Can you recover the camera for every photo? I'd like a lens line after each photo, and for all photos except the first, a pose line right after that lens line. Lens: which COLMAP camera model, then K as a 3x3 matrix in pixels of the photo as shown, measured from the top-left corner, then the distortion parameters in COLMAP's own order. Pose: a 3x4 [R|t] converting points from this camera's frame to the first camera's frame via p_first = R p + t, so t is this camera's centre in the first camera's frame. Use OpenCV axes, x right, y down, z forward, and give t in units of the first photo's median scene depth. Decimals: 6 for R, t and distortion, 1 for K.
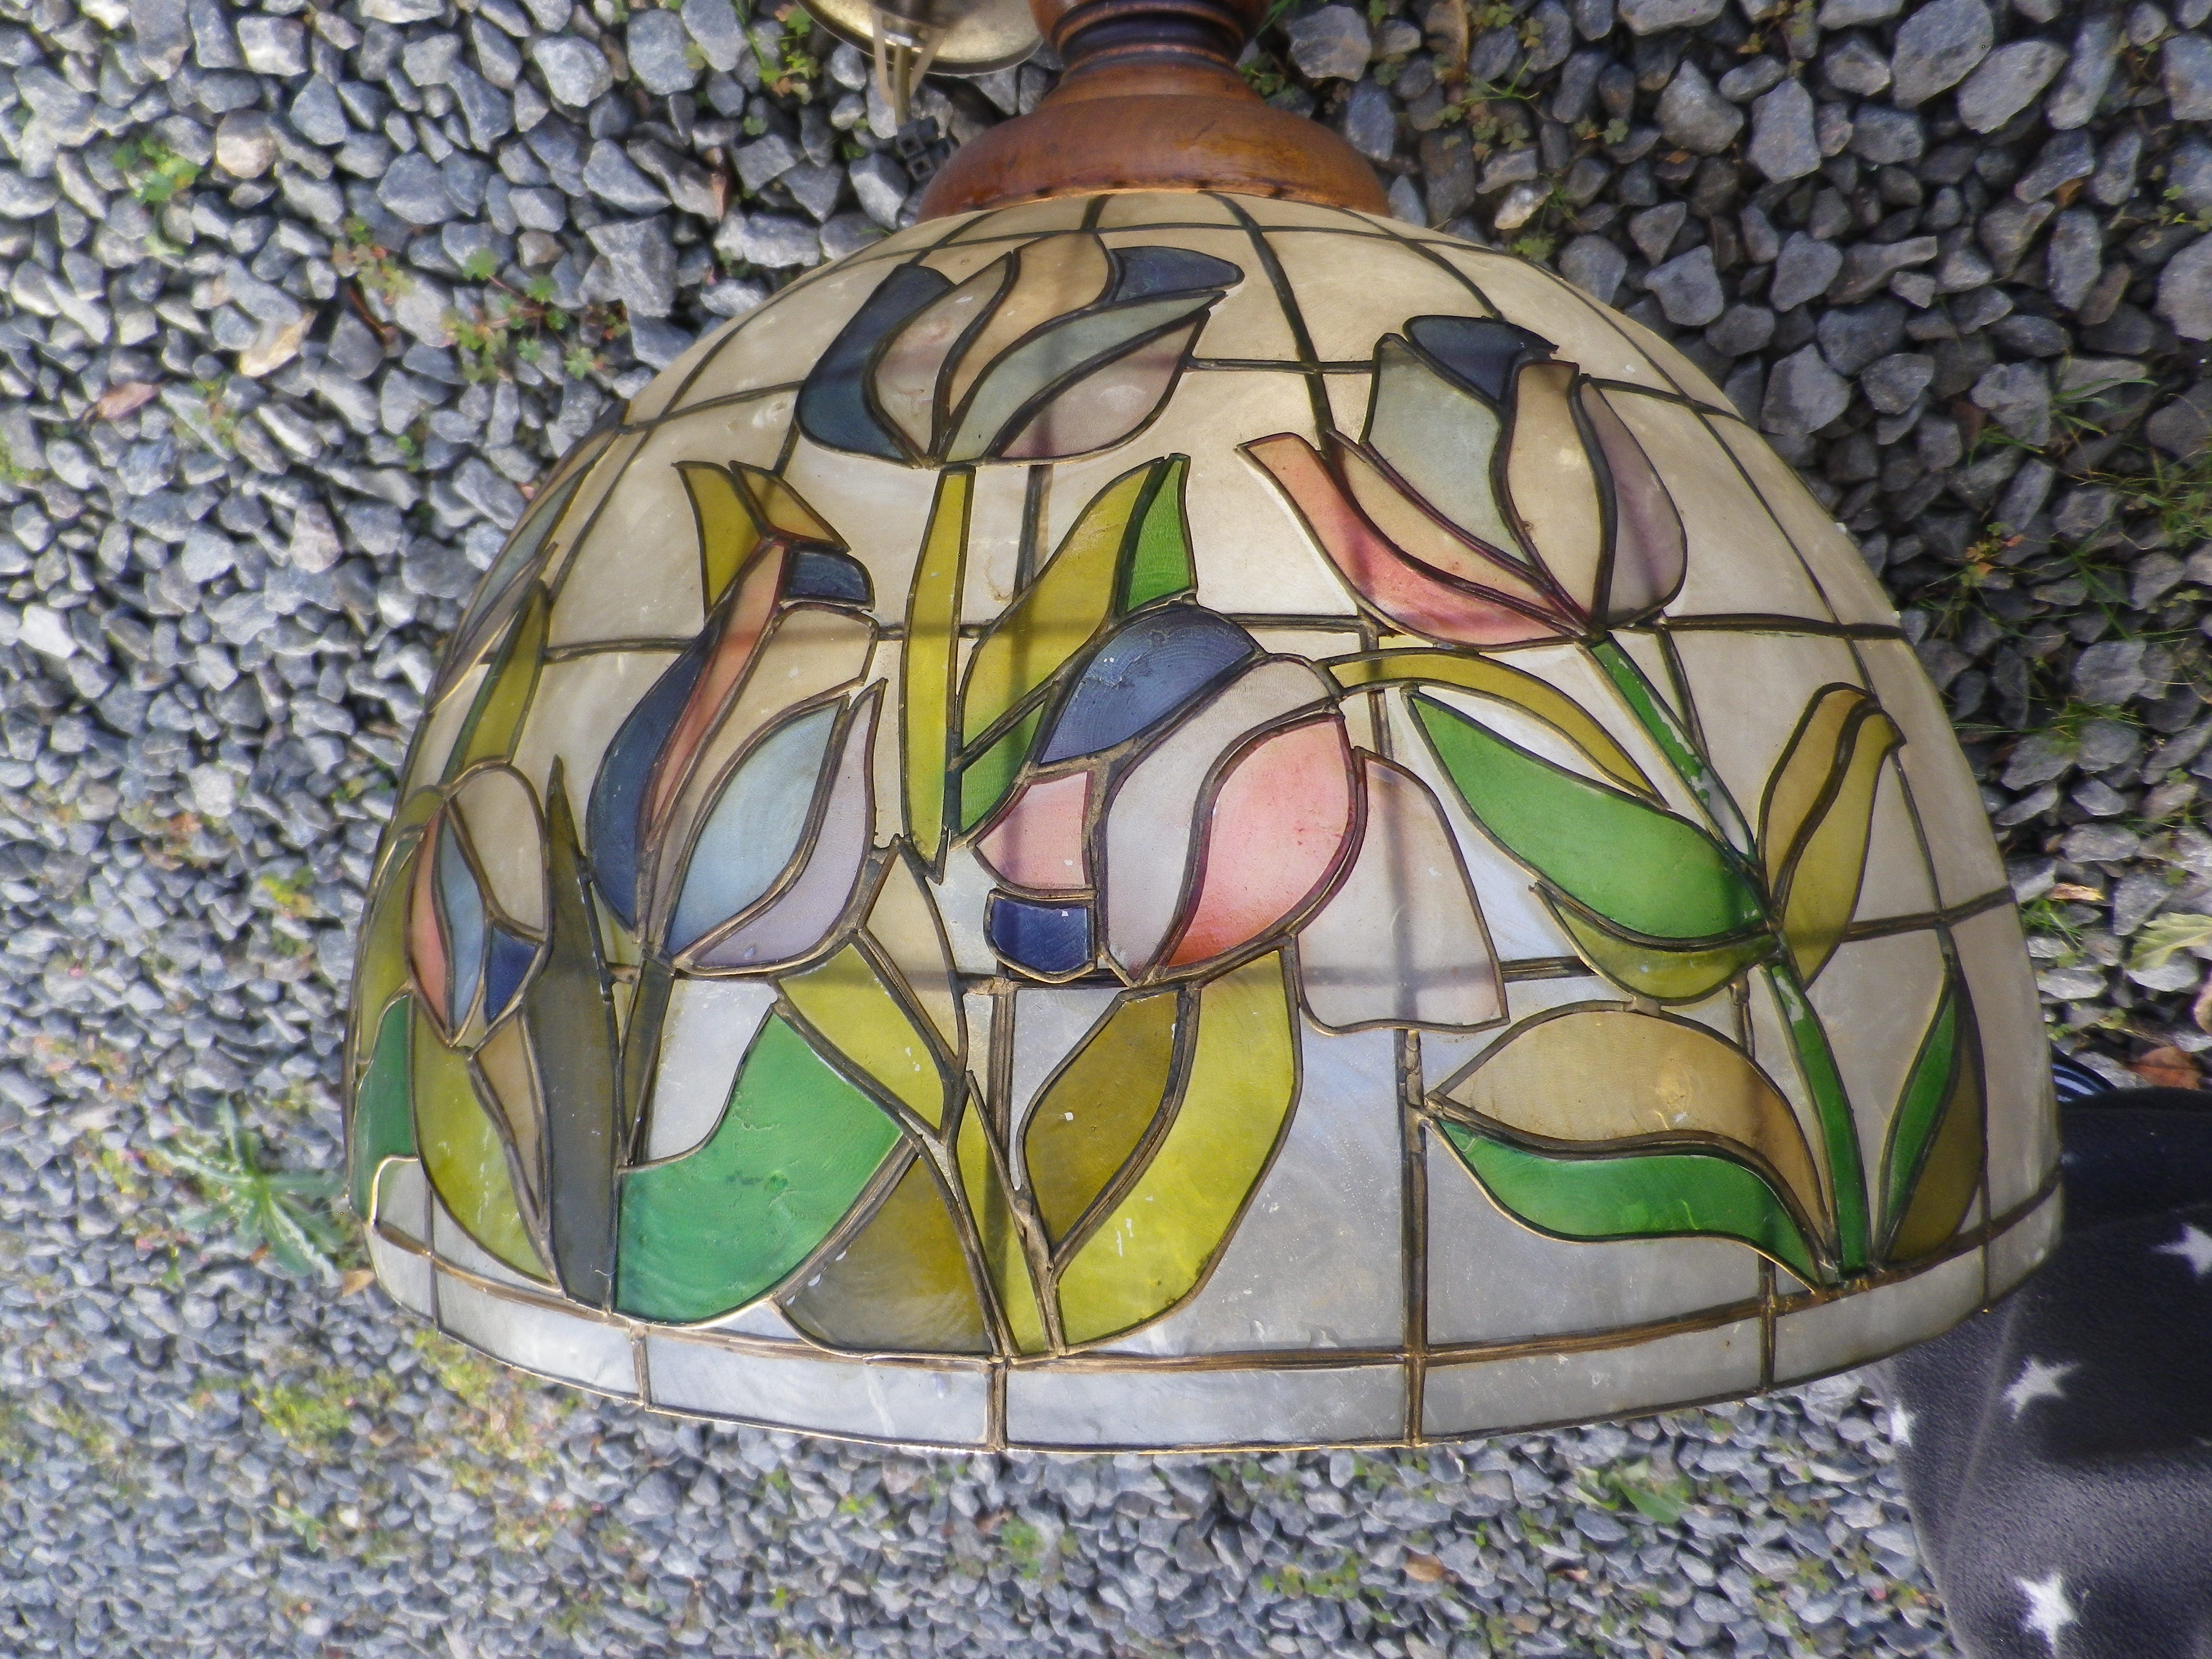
lens RADIAL K [[1661.6, 0, 1103.2], [0, 1661.6, 828.1], [0, 0, 1]] dist [0.008869, -0.000171]
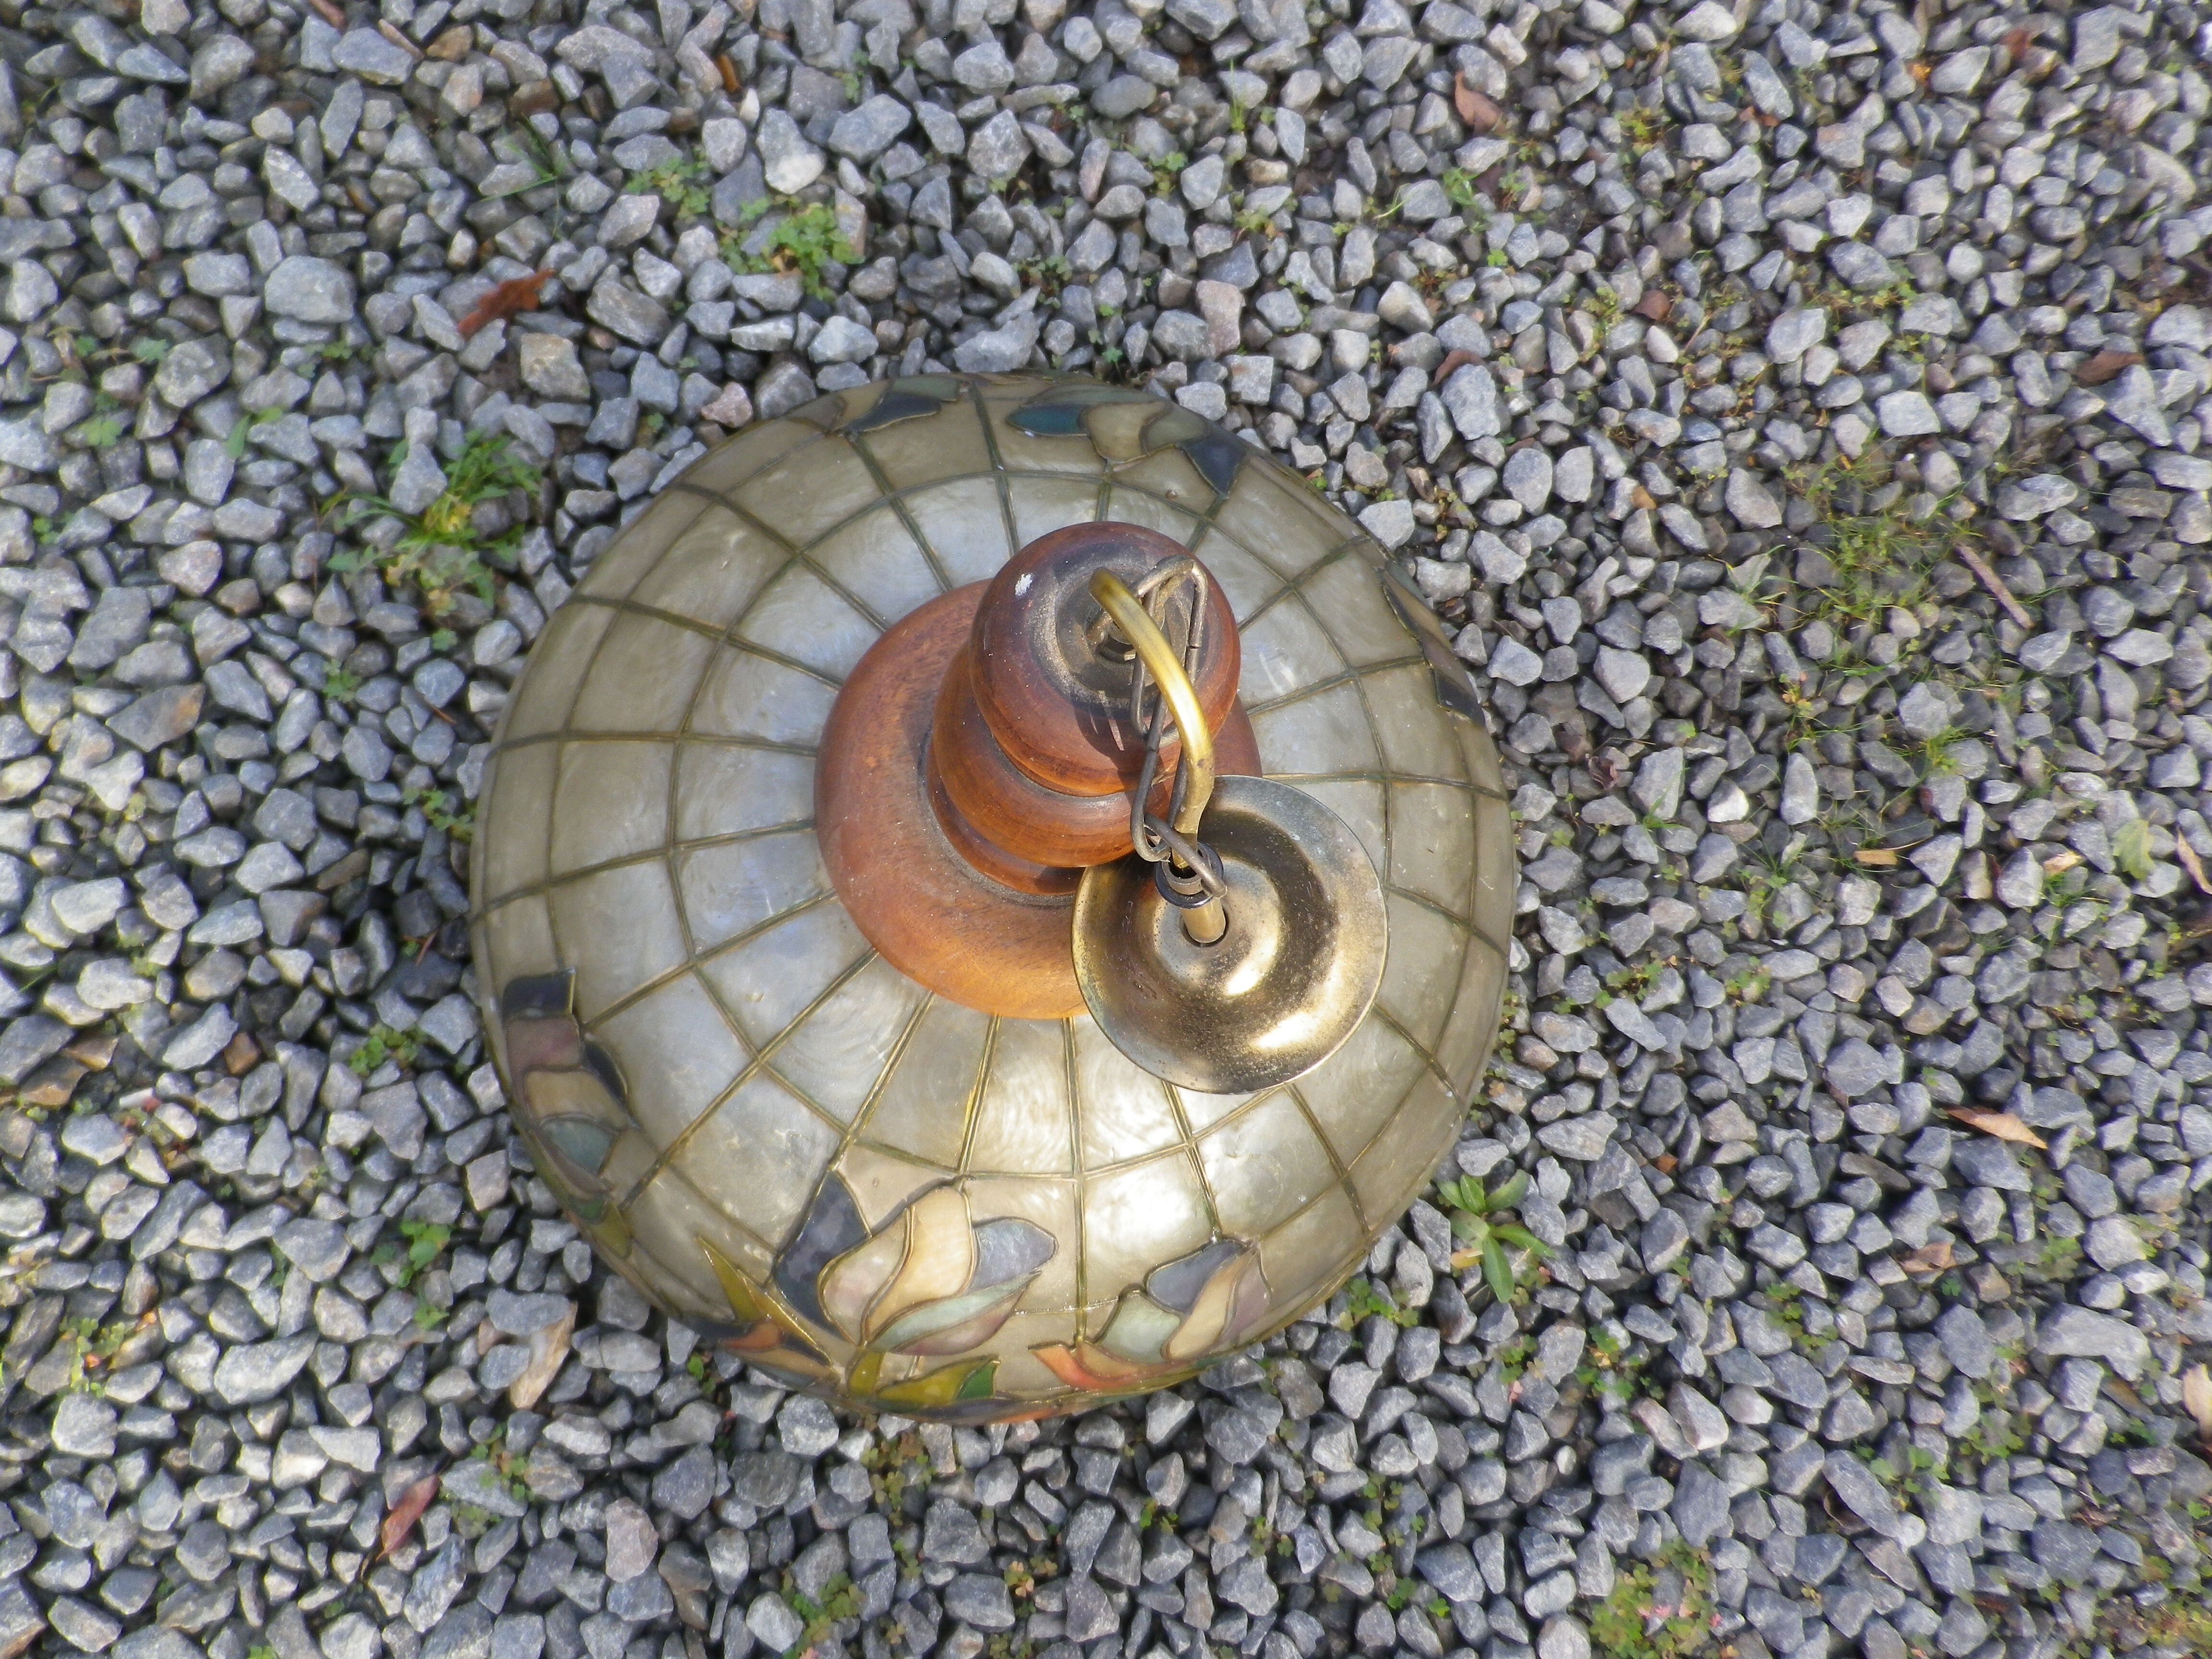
lens RADIAL K [[1661.6, 0, 1102.0], [0, 1661.6, 827.8], [0, 0, 1]] dist [0.008869, -0.000171]
pose [[0.818500, -0.435061, 0.375206, -0.471772], [0.572498, 0.563099, -0.595957, 0.356856], [0.048000, 0.702596, 0.709968, 0.040556]]
